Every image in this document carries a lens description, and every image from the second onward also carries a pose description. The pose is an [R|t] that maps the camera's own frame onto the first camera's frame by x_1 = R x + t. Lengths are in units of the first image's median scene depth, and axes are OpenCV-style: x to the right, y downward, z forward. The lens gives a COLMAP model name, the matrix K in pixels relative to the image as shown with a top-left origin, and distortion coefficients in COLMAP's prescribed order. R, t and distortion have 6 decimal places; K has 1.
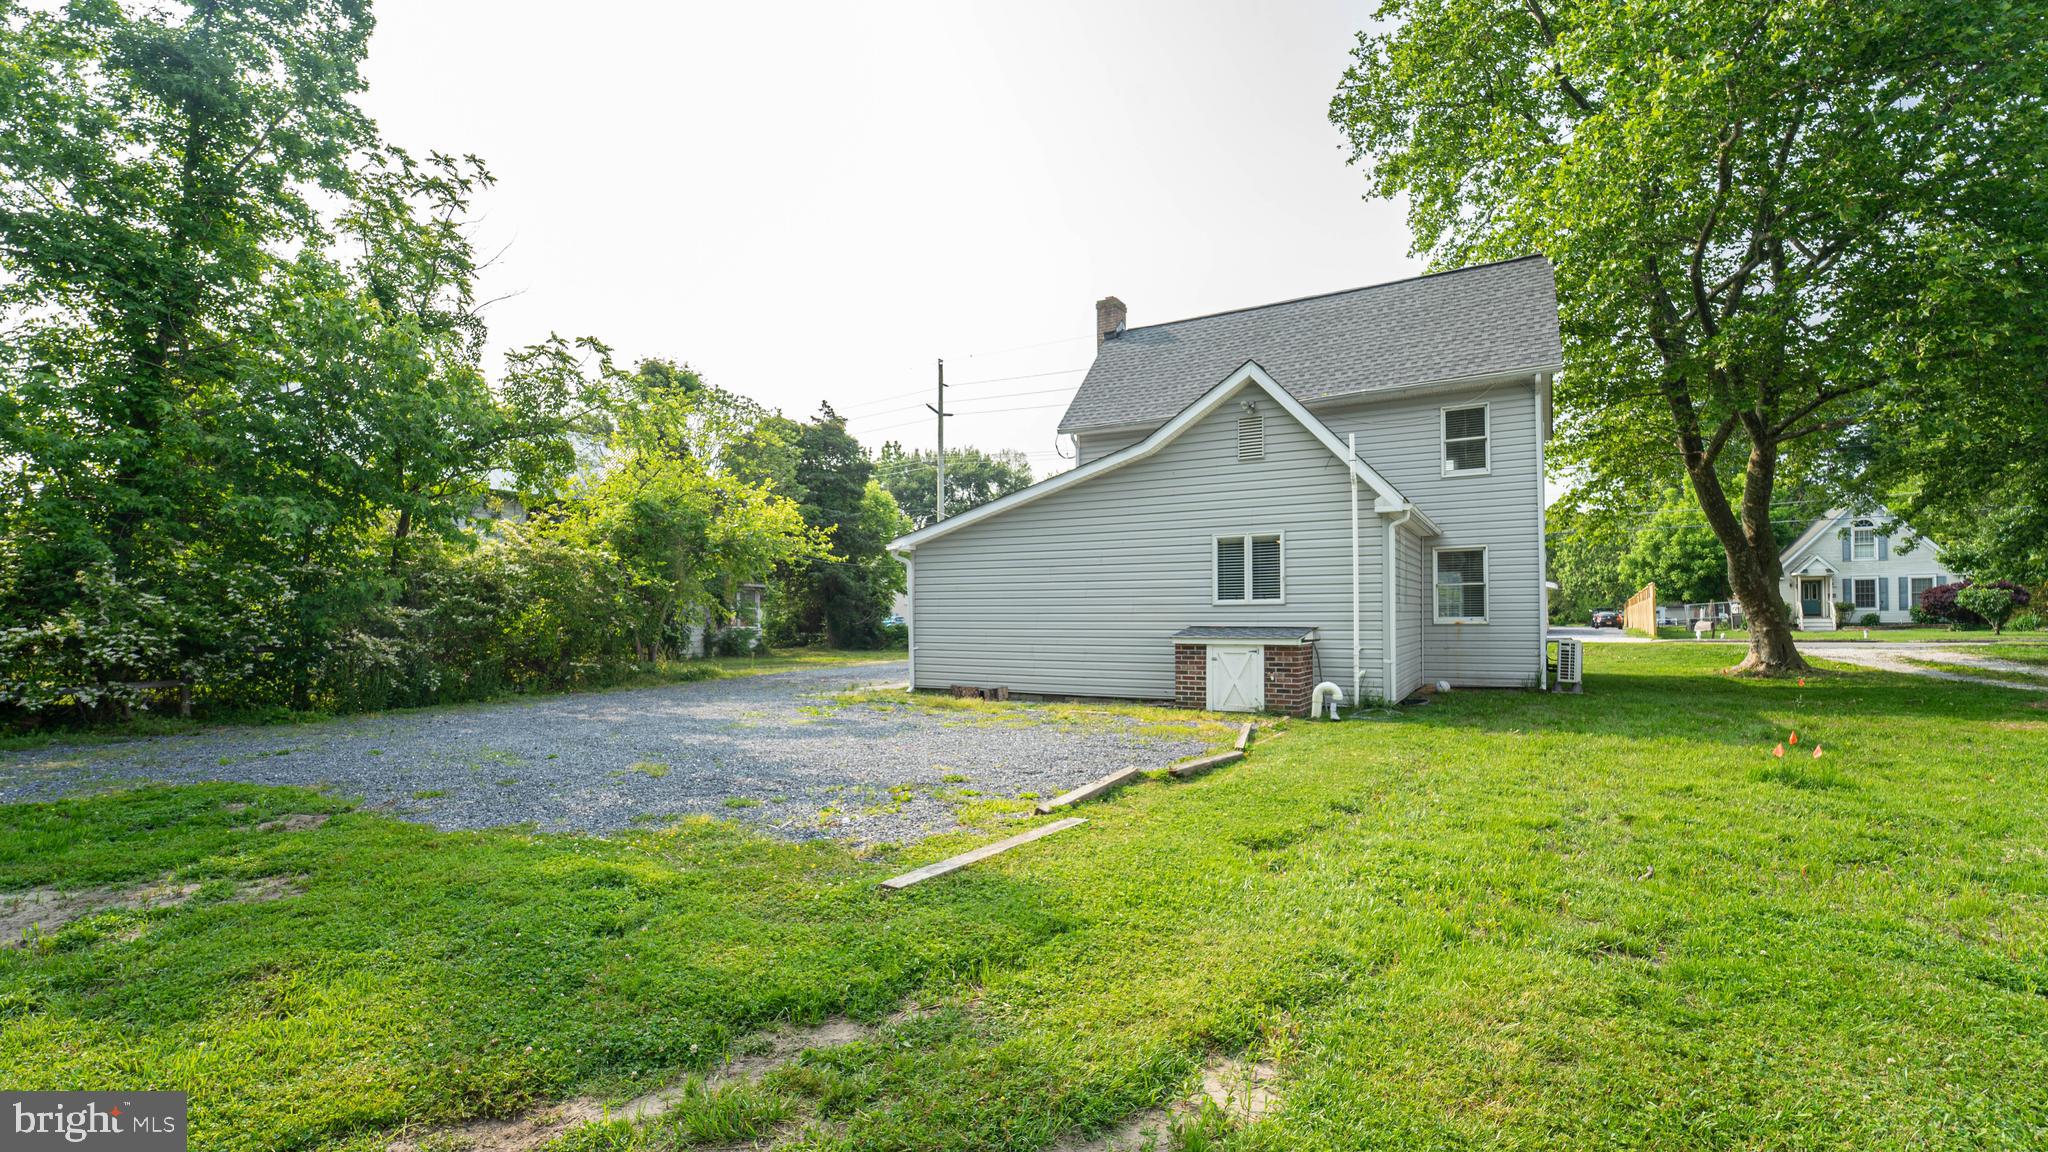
lens RADIAL K [[871.6, 0, 1024.0], [0, 871.6, 576.0], [0, 0, 1]] dist [-0.000604, -0.000043]
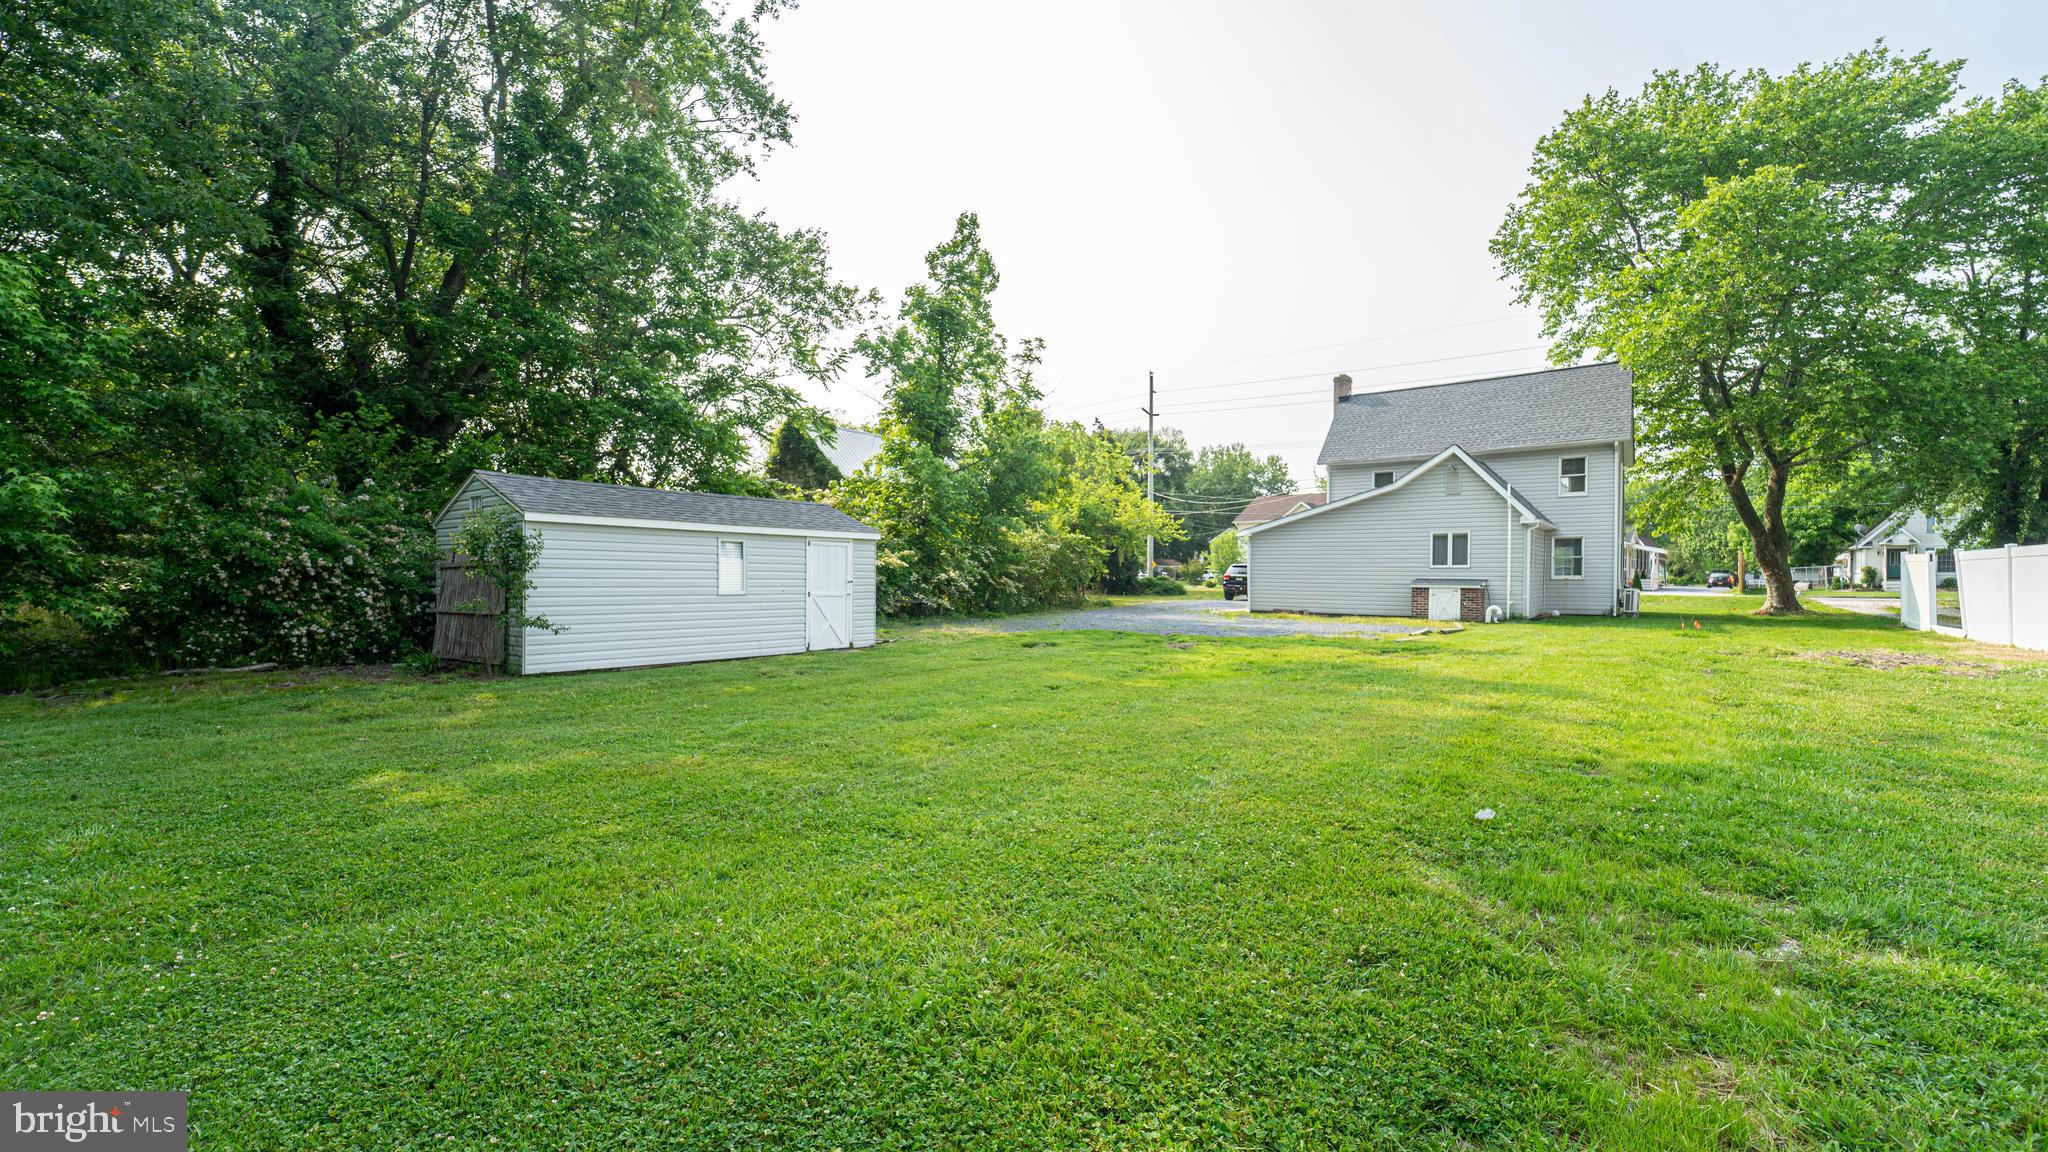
lens RADIAL K [[851.3, 0, 1020.9], [0, 851.3, 561.6], [0, 0, 1]] dist [-0.000095, 0.000043]
pose [[0.991700, 0.008794, -0.128270, -0.414423], [-0.004383, 0.999391, 0.034630, -0.039411], [0.128496, -0.033781, 0.991134, -0.934826]]
